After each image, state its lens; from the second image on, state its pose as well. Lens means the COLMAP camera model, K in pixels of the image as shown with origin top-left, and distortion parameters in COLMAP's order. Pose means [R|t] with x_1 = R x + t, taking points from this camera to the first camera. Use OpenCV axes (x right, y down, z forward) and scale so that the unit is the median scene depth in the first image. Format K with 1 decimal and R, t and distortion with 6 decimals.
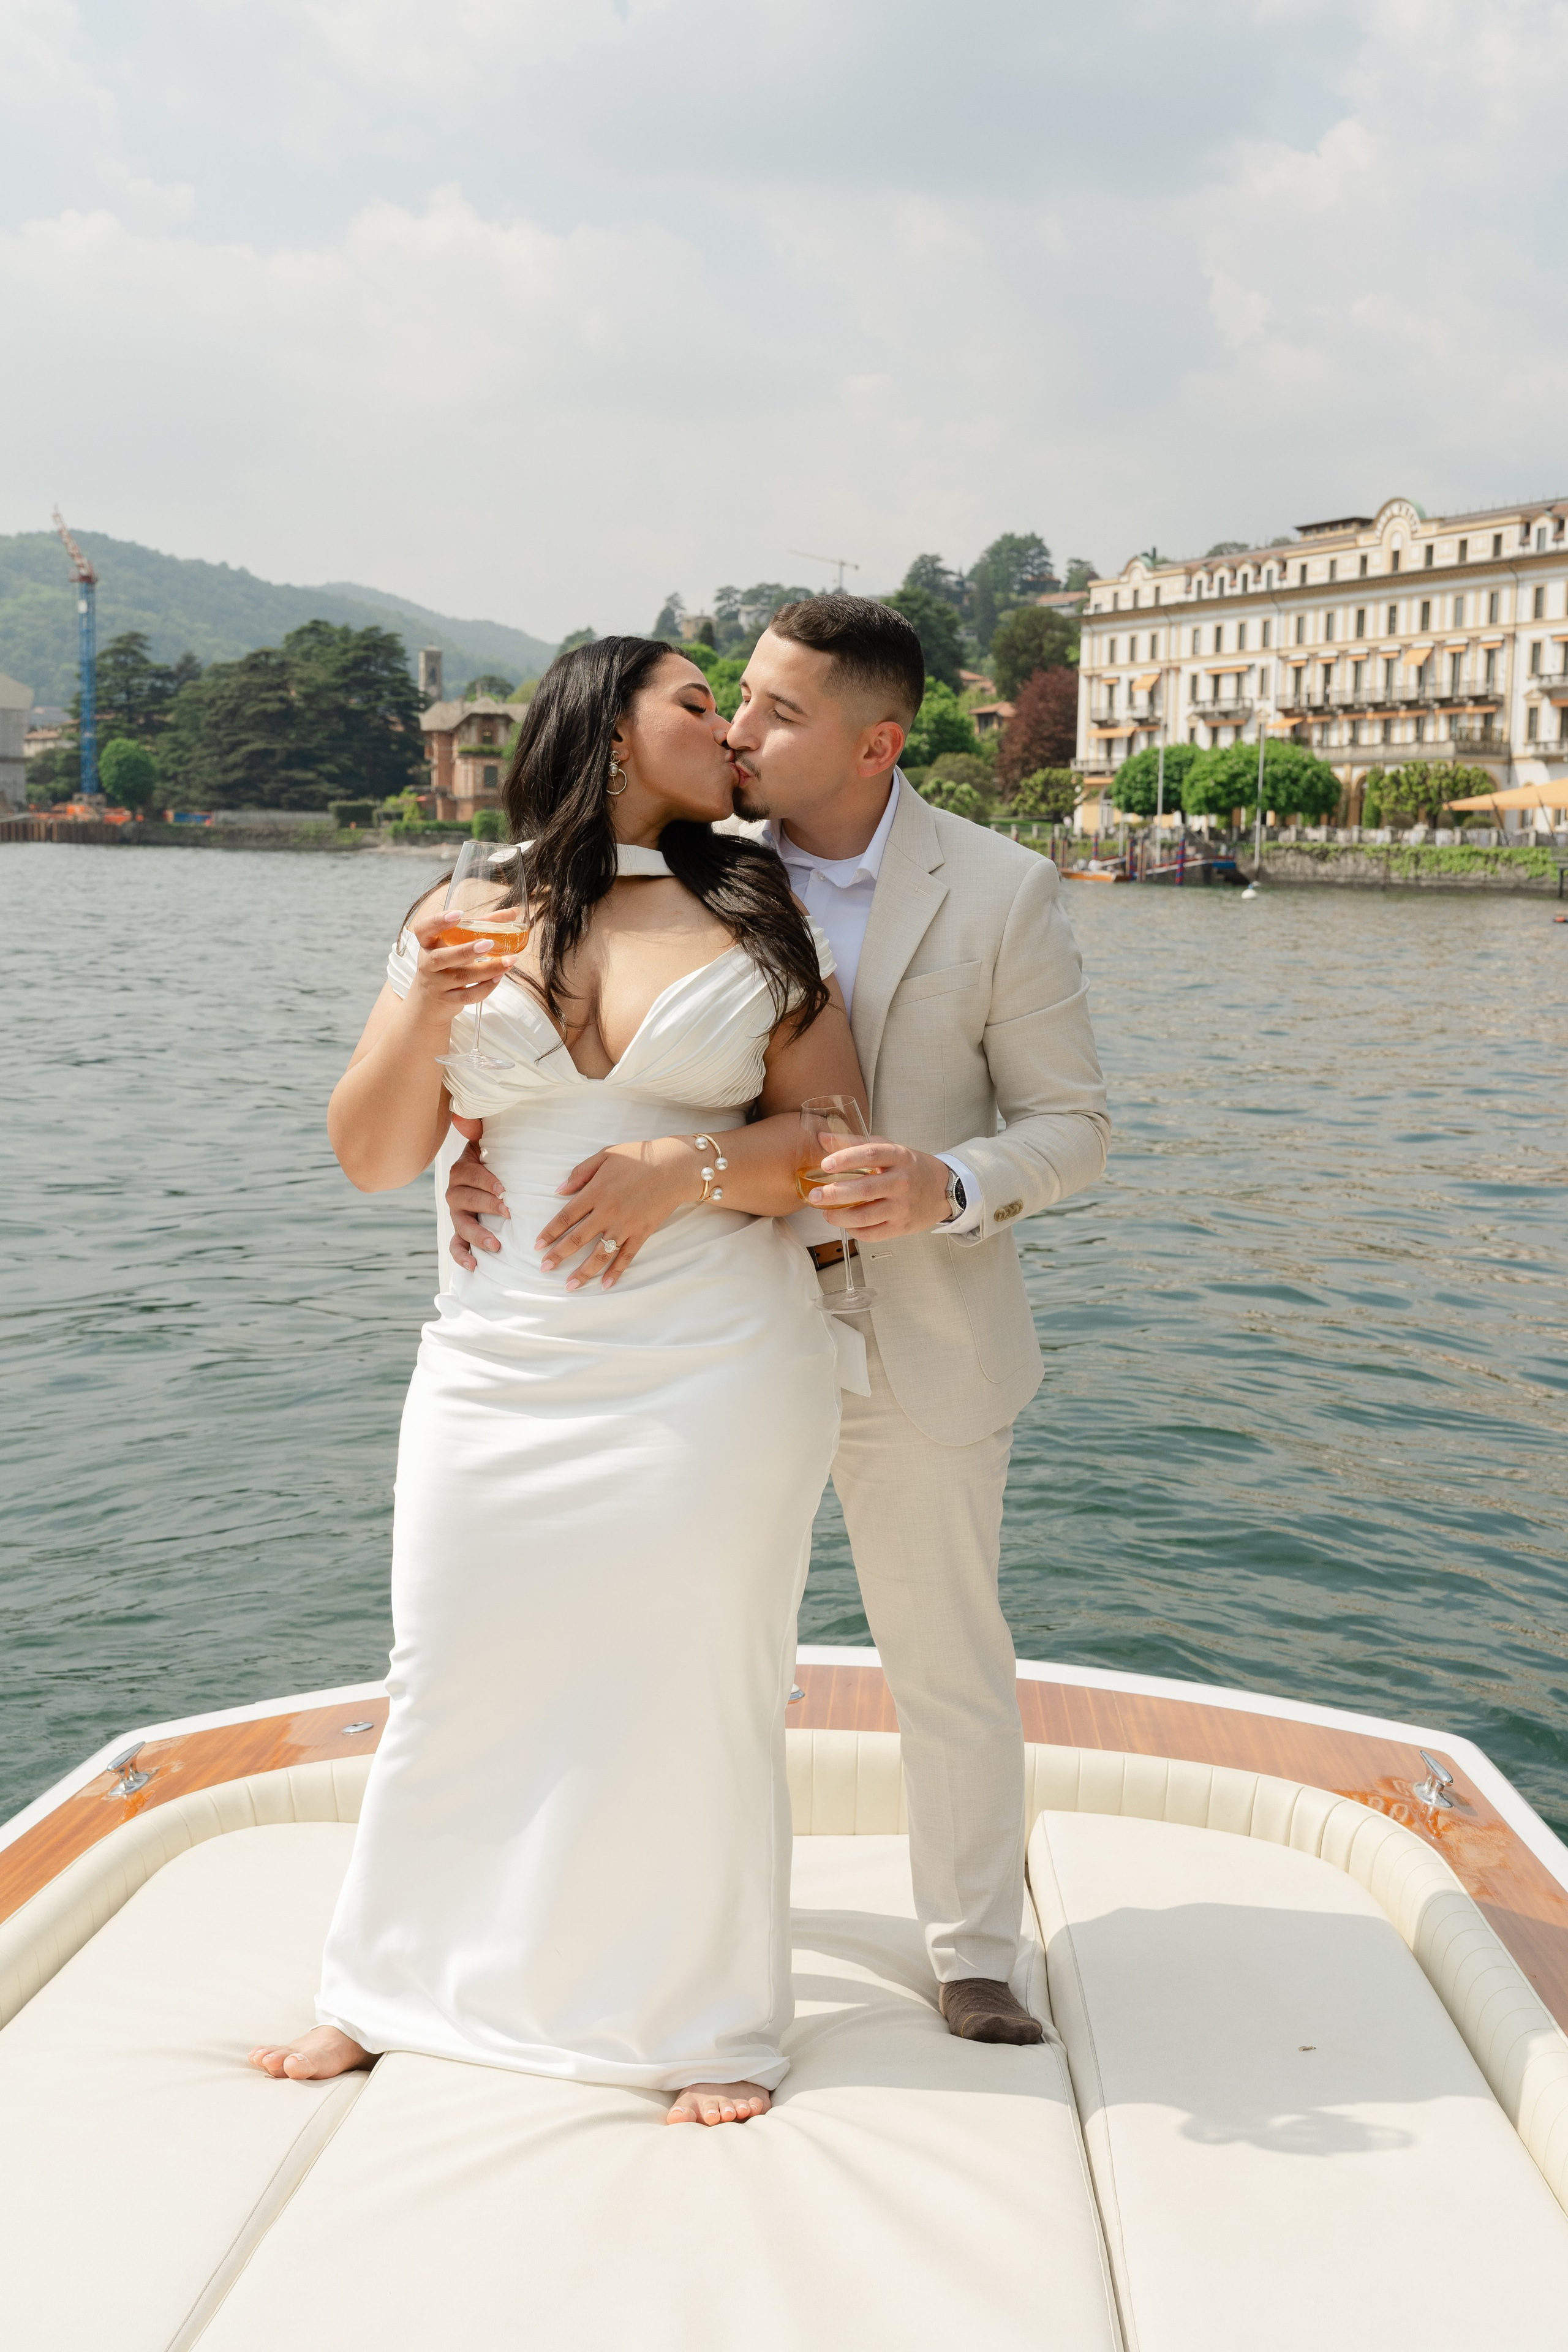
lens RADIAL K [[2714.1, 0, 784.0], [0, 2714.1, 1176.0], [0, 0, 1]] dist [0.011923, 0.022098]
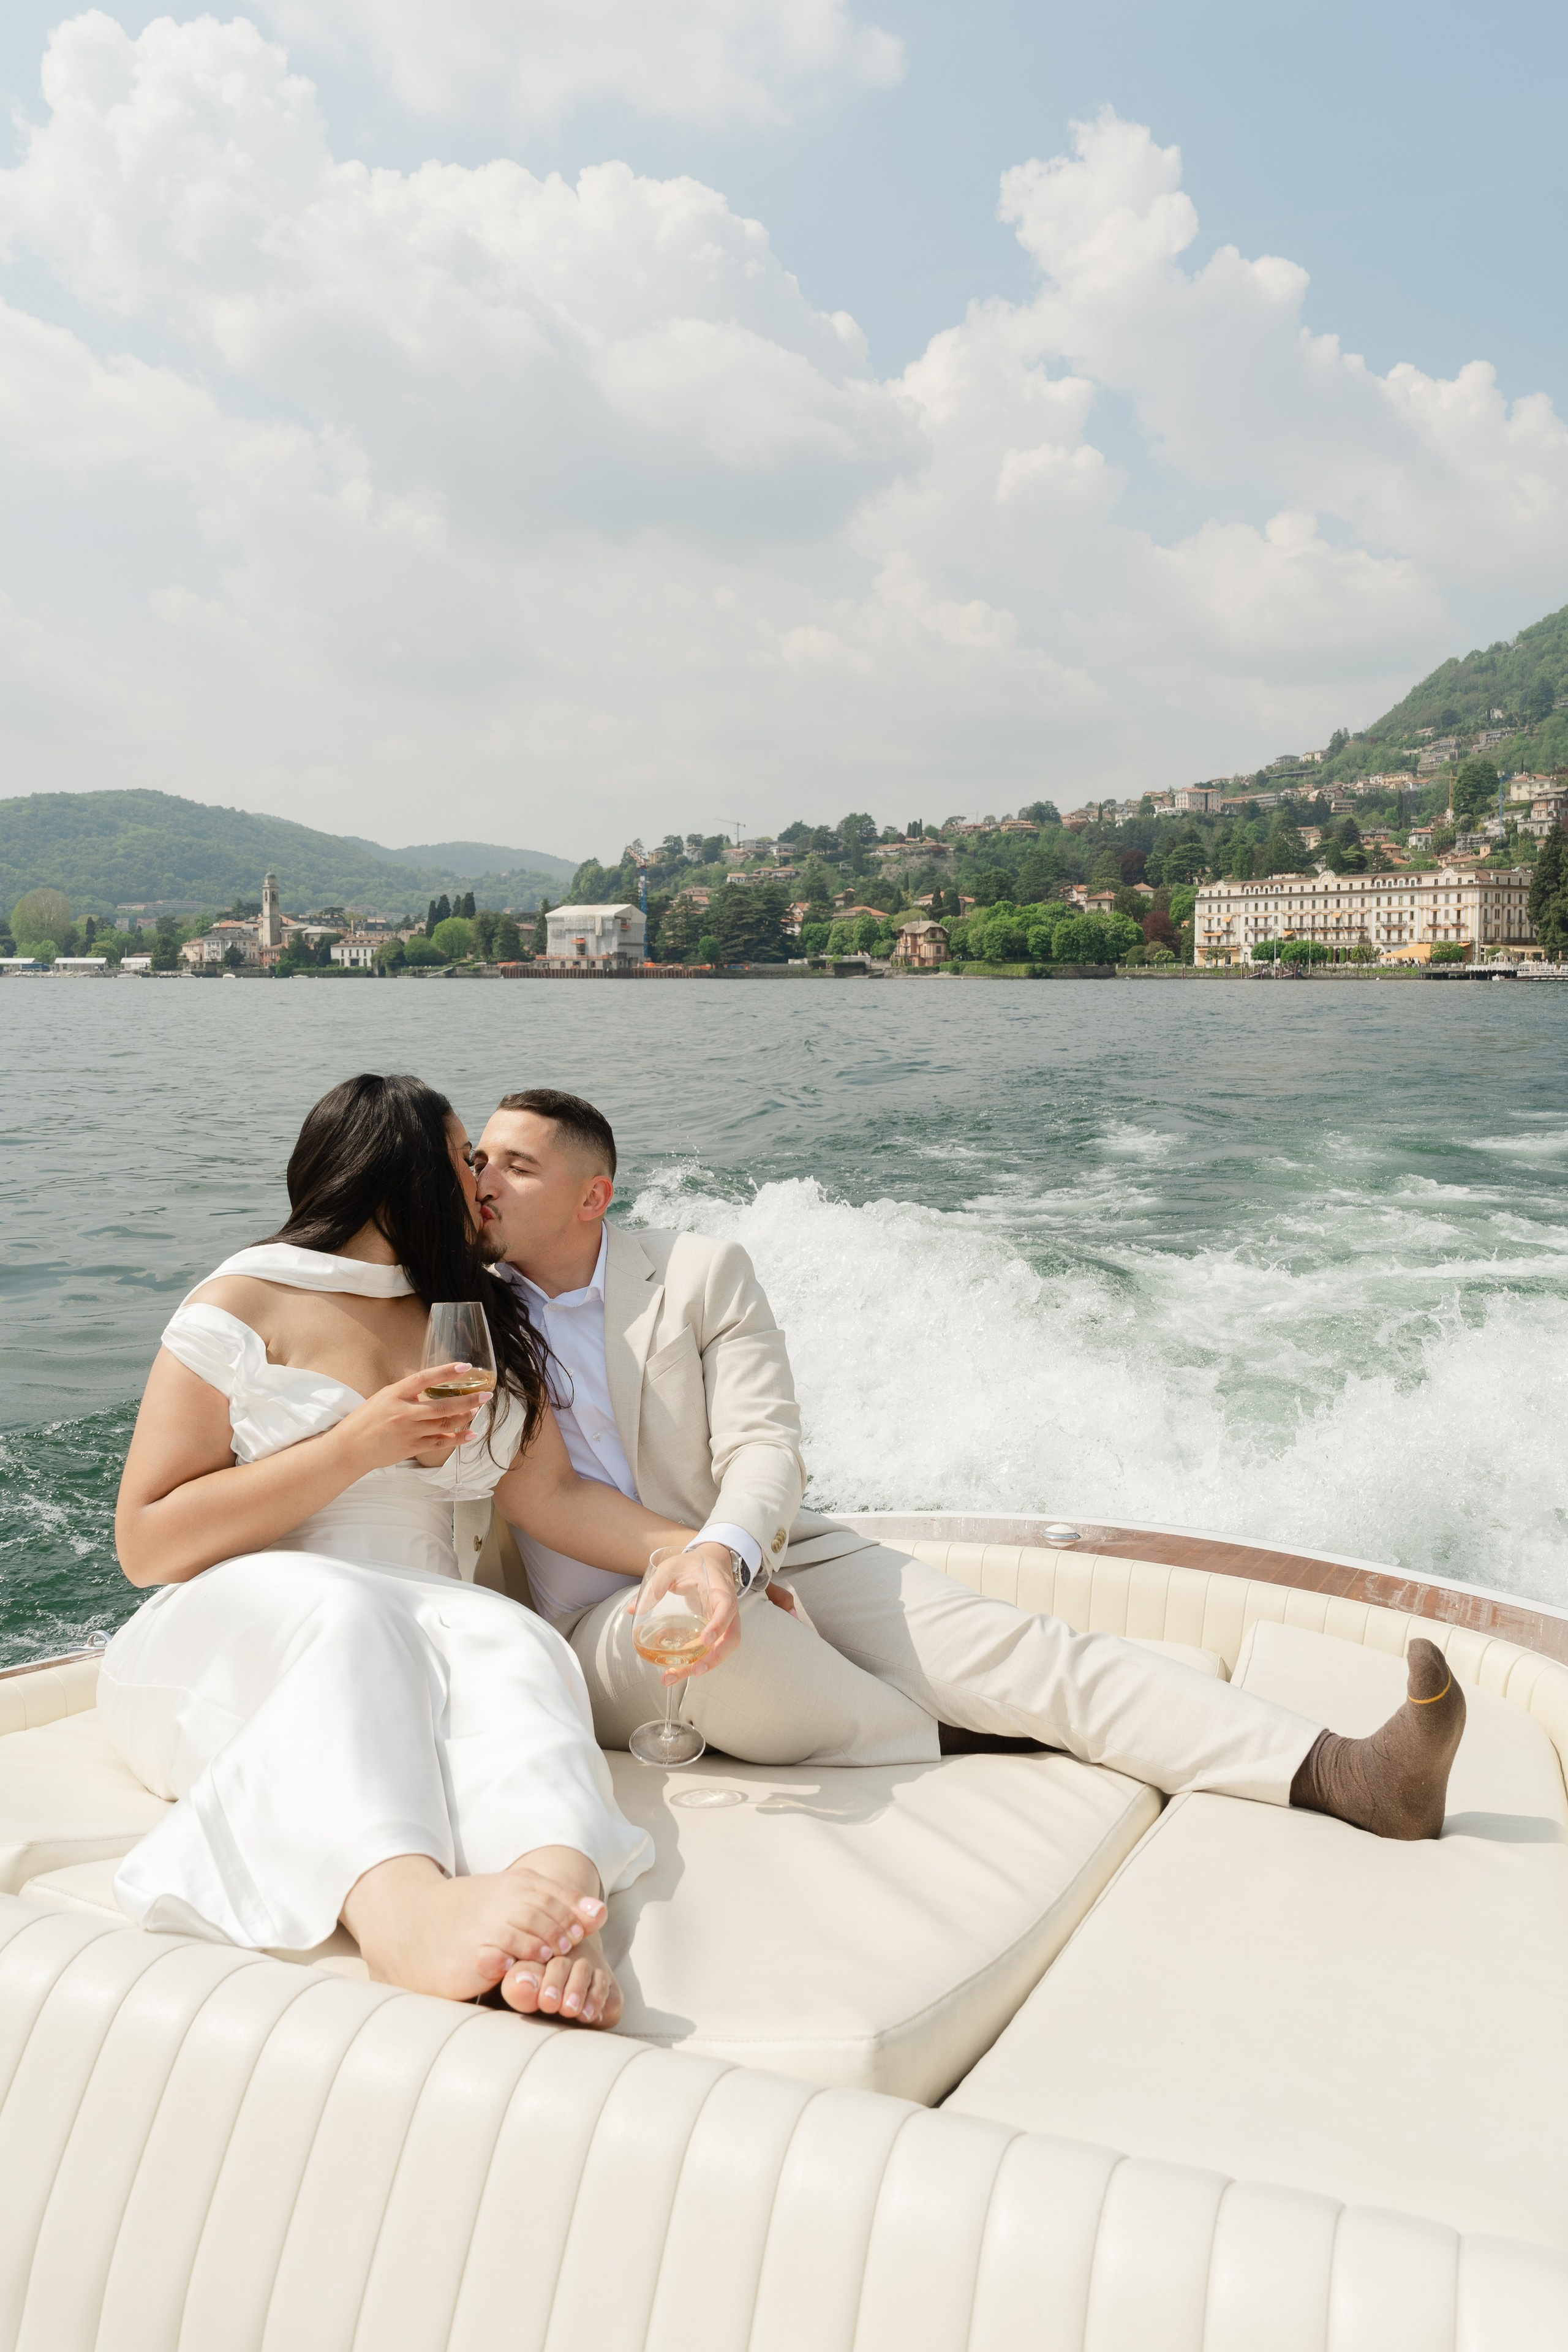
lens RADIAL K [[1712.6, 0, 784.0], [0, 1712.6, 1176.0], [0, 0, 1]] dist [-0.000677, 0.003997]
pose [[0.985945, -0.043852, 0.161210, -0.911723], [0.043882, 0.999031, 0.003380, 0.120130], [-0.161202, 0.003742, 0.986914, -1.175275]]
